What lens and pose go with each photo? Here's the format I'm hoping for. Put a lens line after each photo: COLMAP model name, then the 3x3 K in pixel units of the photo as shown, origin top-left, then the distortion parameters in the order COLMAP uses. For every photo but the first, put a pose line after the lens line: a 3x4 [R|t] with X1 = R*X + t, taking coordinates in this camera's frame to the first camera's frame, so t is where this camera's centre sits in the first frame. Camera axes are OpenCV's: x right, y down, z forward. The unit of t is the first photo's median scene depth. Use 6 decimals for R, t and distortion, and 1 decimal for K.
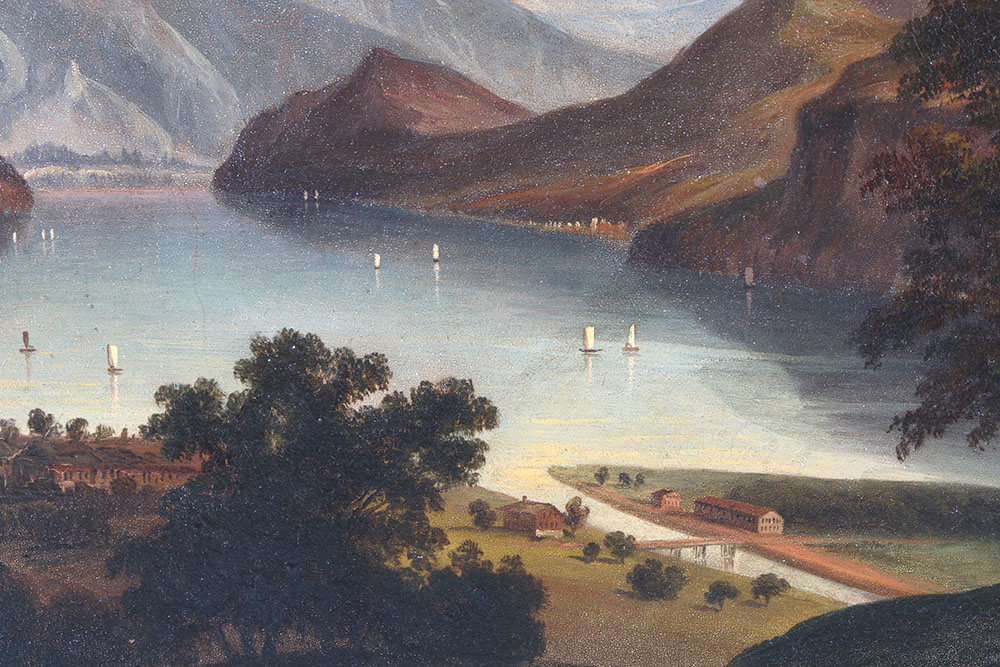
lens RADIAL K [[6148.0, 0, 498.0], [0, 6148.0, 335.1], [0, 0, 1]] dist [2.368772, 0.000000]
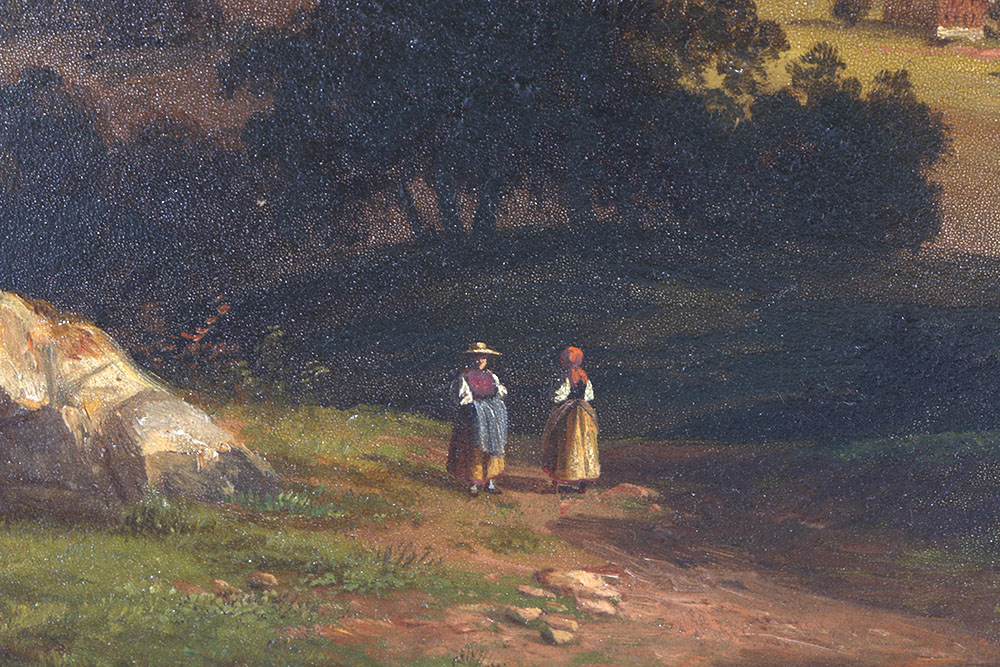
lens RADIAL K [[3573.9, 0, 500.2], [0, 3573.9, 332.9], [0, 0, 1]] dist [0.164281, 0.000000]
pose [[0.999611, 0.015547, -0.023139, -0.027173], [-0.014254, 0.998384, 0.055009, 0.042454], [0.023957, -0.054658, 0.998218, 0.653553]]
